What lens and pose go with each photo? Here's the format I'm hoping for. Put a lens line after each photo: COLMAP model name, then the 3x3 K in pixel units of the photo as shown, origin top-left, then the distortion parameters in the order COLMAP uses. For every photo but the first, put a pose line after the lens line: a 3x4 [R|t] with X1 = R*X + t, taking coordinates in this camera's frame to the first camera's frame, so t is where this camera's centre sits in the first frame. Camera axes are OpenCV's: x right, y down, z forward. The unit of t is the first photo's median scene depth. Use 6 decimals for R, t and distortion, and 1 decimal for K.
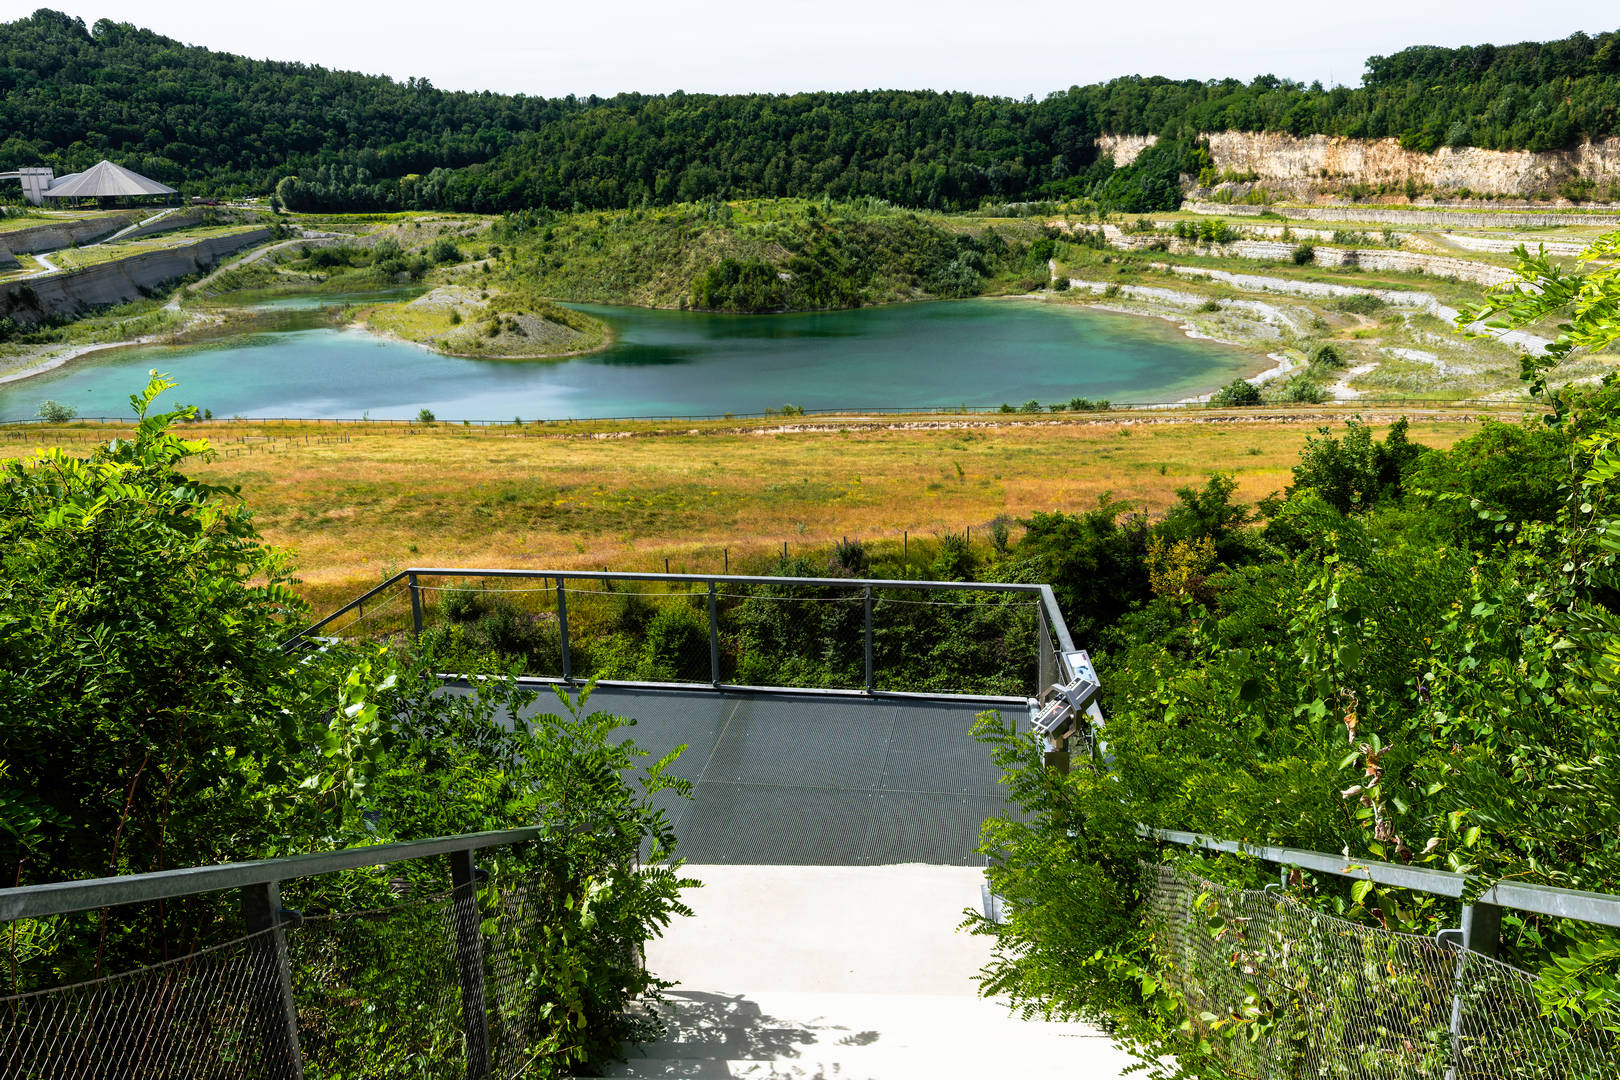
lens RADIAL K [[1366.2, 0, 810.0], [0, 1366.2, 540.0], [0, 0, 1]] dist [0.123917, -0.109664]
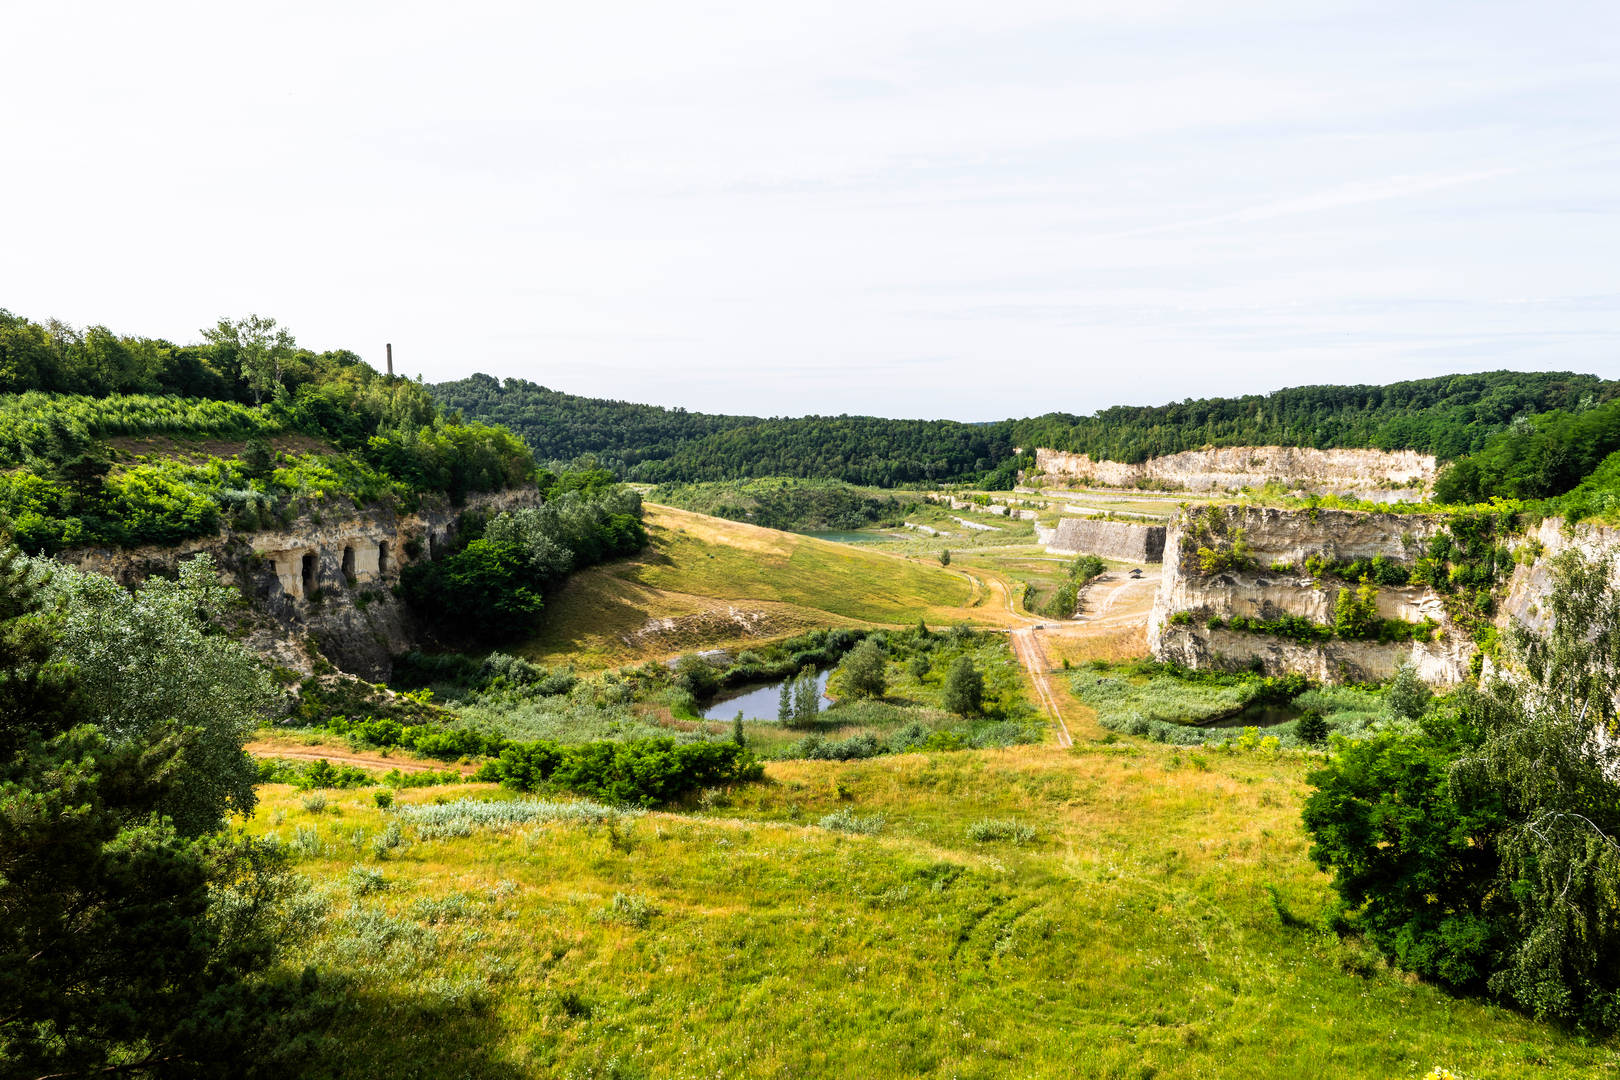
lens RADIAL K [[1240.7, 0, 801.3], [0, 1240.7, 545.6], [0, 0, 1]] dist [0.030409, 0.092303]
pose [[0.961707, 0.035810, -0.271729, 0.422285], [-0.088429, 0.978948, -0.183957, 0.131034], [0.259421, 0.200942, 0.944628, -0.492348]]
